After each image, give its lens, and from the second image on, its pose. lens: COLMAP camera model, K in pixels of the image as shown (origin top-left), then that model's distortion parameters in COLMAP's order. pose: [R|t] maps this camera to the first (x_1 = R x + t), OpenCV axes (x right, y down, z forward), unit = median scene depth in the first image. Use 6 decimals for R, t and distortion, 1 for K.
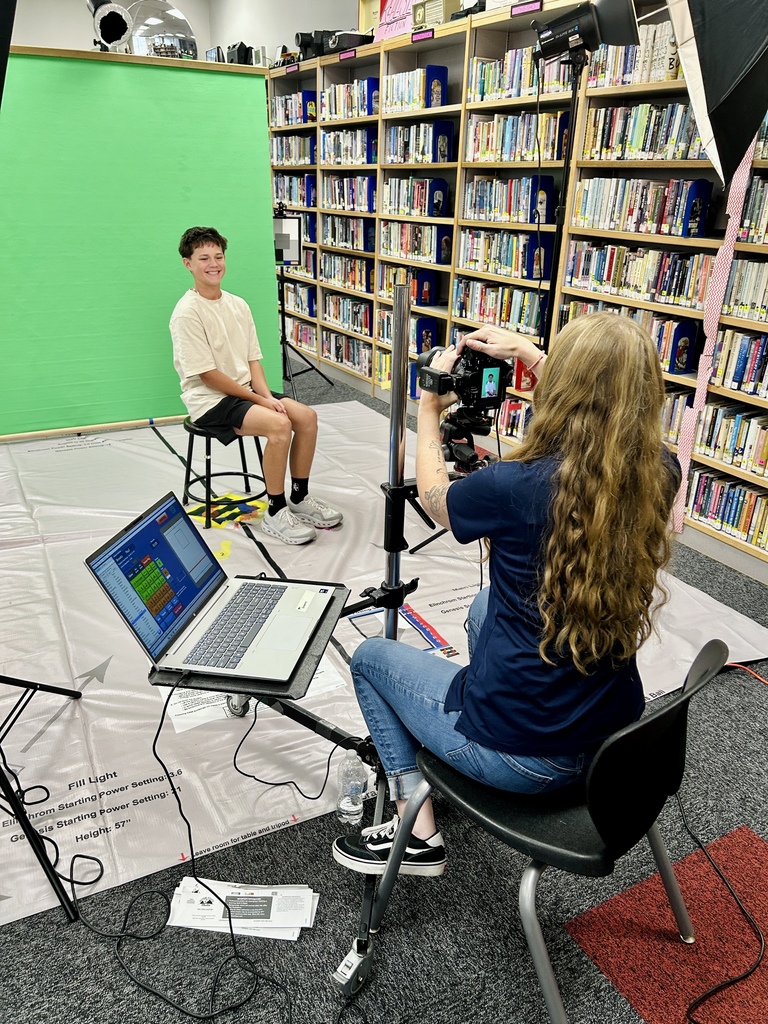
lens RADIAL K [[777.2, 0, 383.6], [0, 777.2, 512.3], [0, 0, 1]] dist [-0.000070, -0.000458]
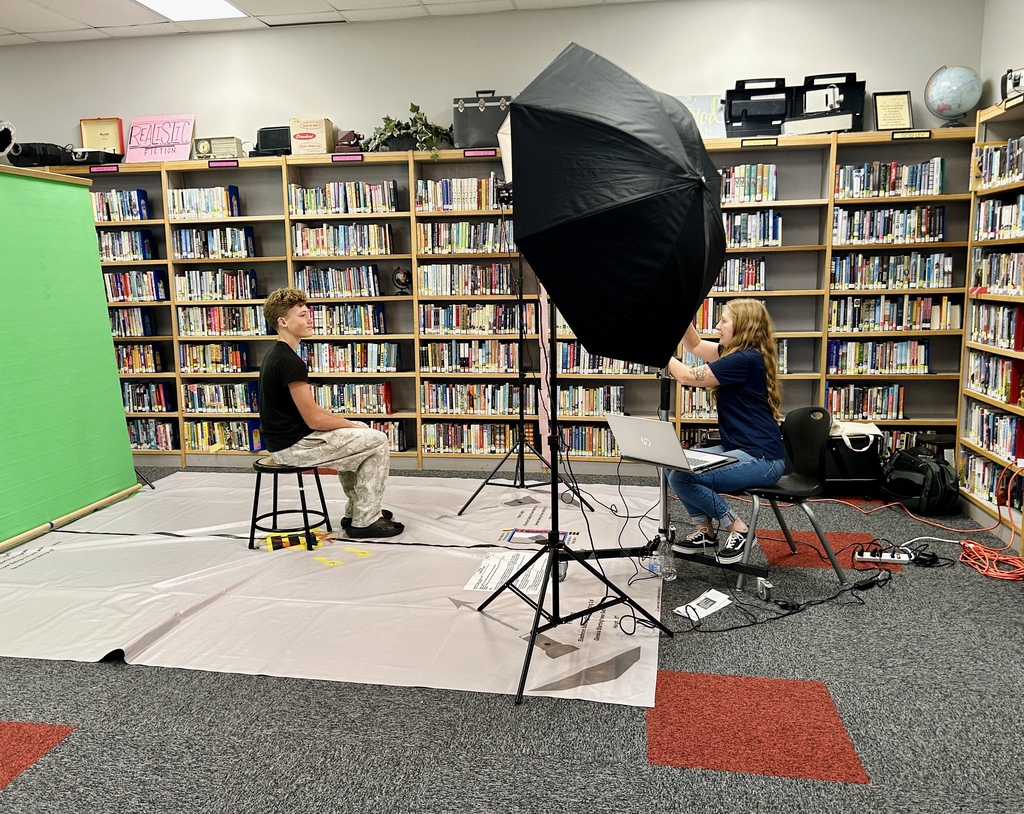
lens RADIAL K [[820.8, 0, 510.0], [0, 820.8, 411.8], [0, 0, 1]] dist [0.015946, -0.010243]
pose [[0.621184, -0.163940, 0.766325, -0.809186], [0.334638, 0.939727, -0.070222, 0.009670], [-0.708624, 0.300063, 0.638604, -0.055978]]
